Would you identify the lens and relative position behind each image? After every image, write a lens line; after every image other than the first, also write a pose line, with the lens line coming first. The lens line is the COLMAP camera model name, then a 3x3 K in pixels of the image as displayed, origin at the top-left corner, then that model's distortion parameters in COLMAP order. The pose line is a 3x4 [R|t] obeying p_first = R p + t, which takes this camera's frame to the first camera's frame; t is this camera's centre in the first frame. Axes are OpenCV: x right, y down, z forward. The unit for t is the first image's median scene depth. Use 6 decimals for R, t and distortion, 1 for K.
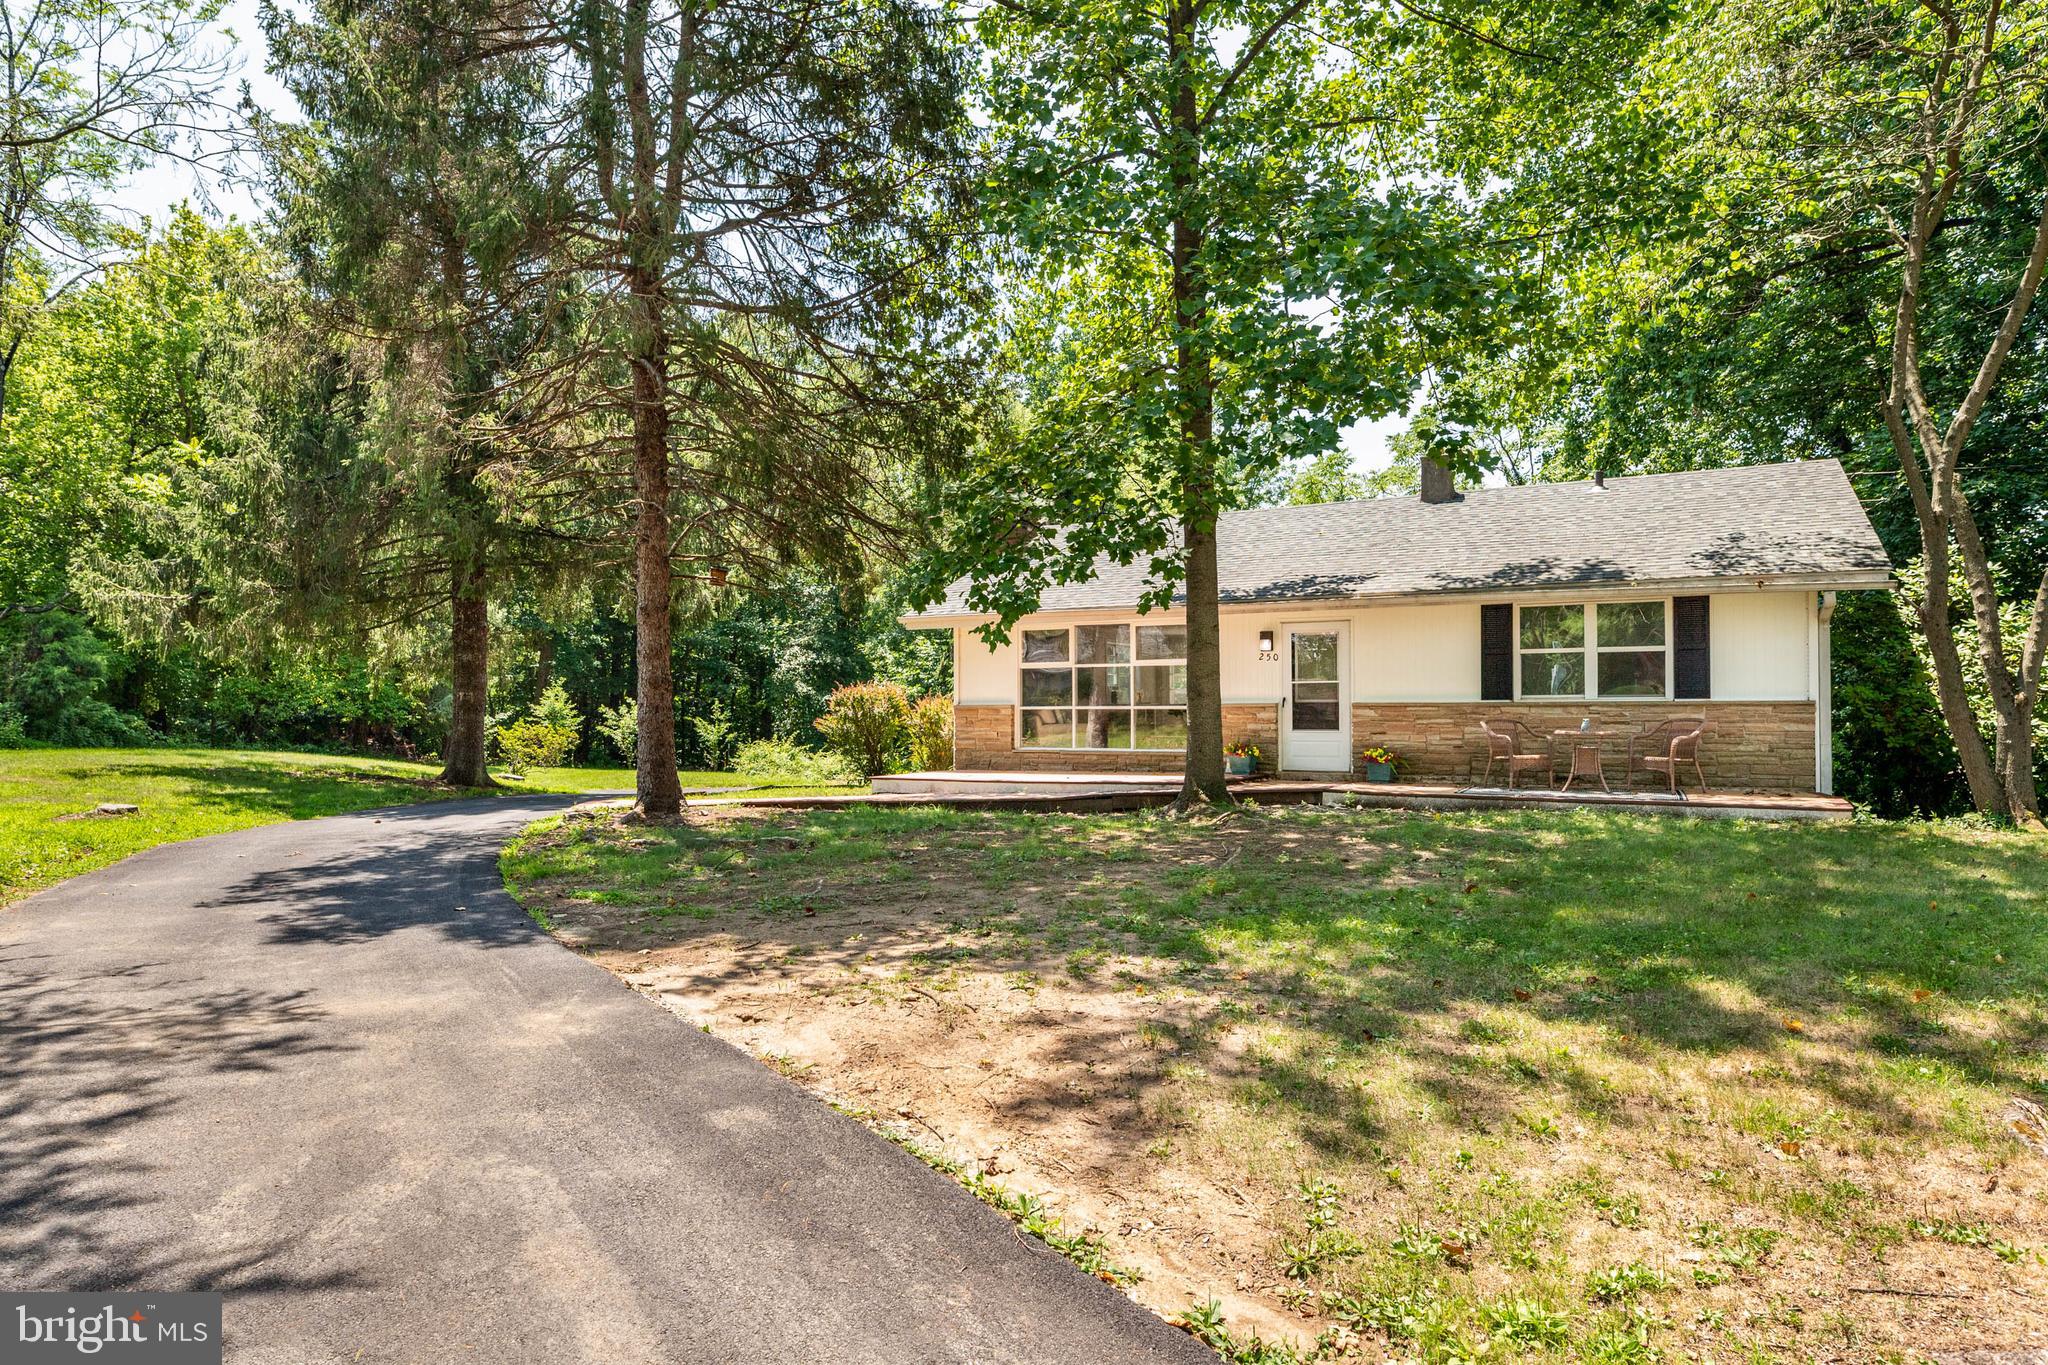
lens RADIAL K [[1193.6, 0, 1017.0], [0, 1193.6, 682.0], [0, 0, 1]] dist [0.001276, -0.000163]
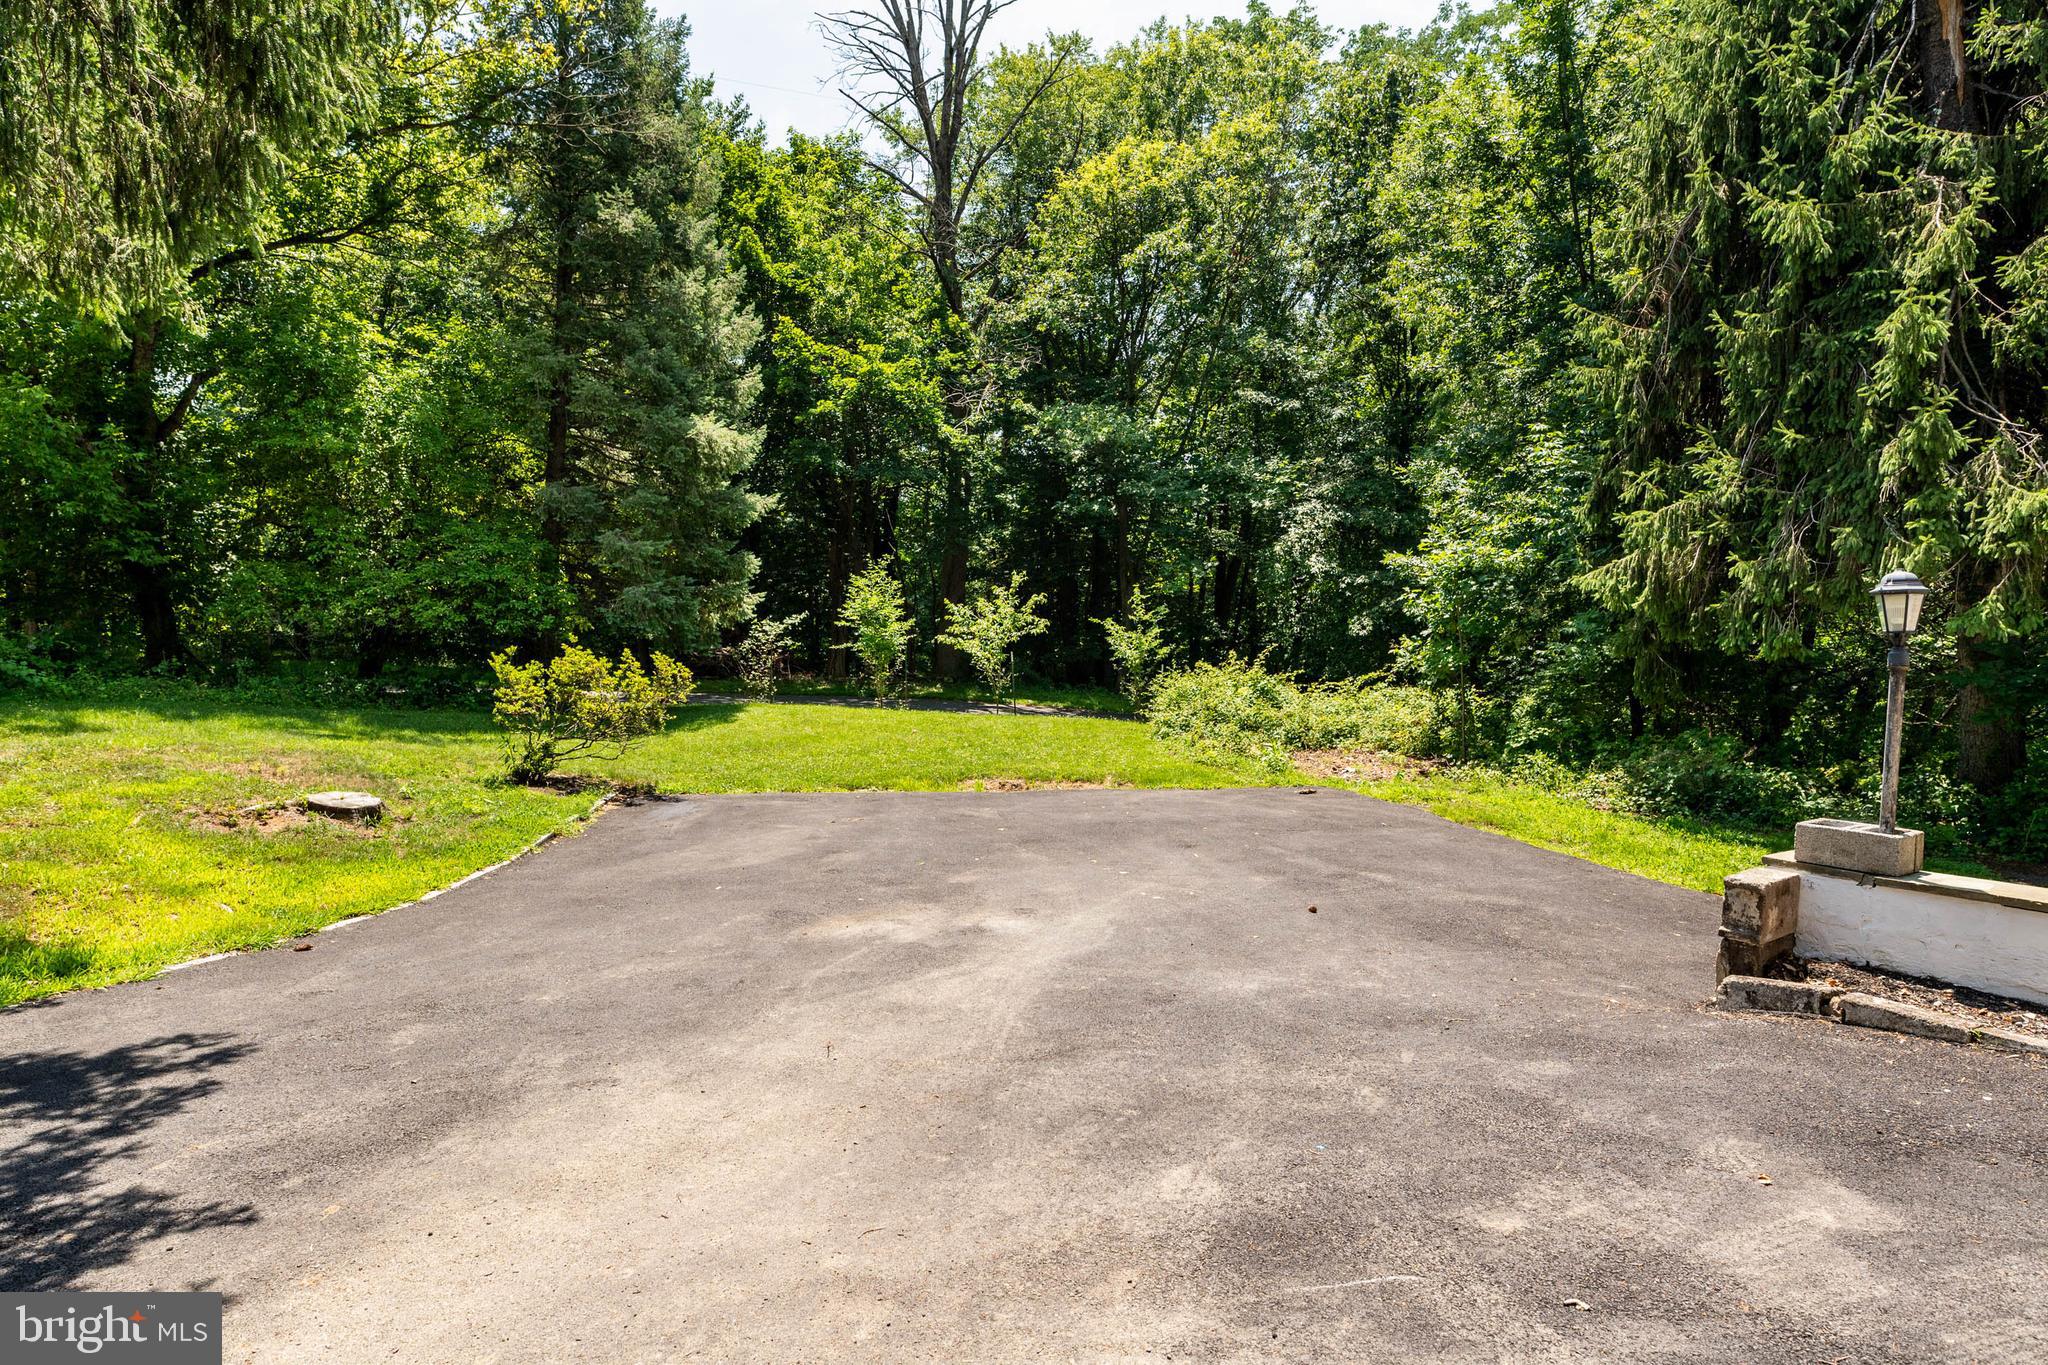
lens RADIAL K [[1193.6, 0, 1019.9], [0, 1193.6, 678.4], [0, 0, 1]] dist [0.001276, -0.000163]
pose [[0.886976, 0.021266, -0.461326, -0.041358], [0.020108, 0.996213, 0.084584, 0.009251], [0.461378, -0.084300, 0.883189, 0.479369]]
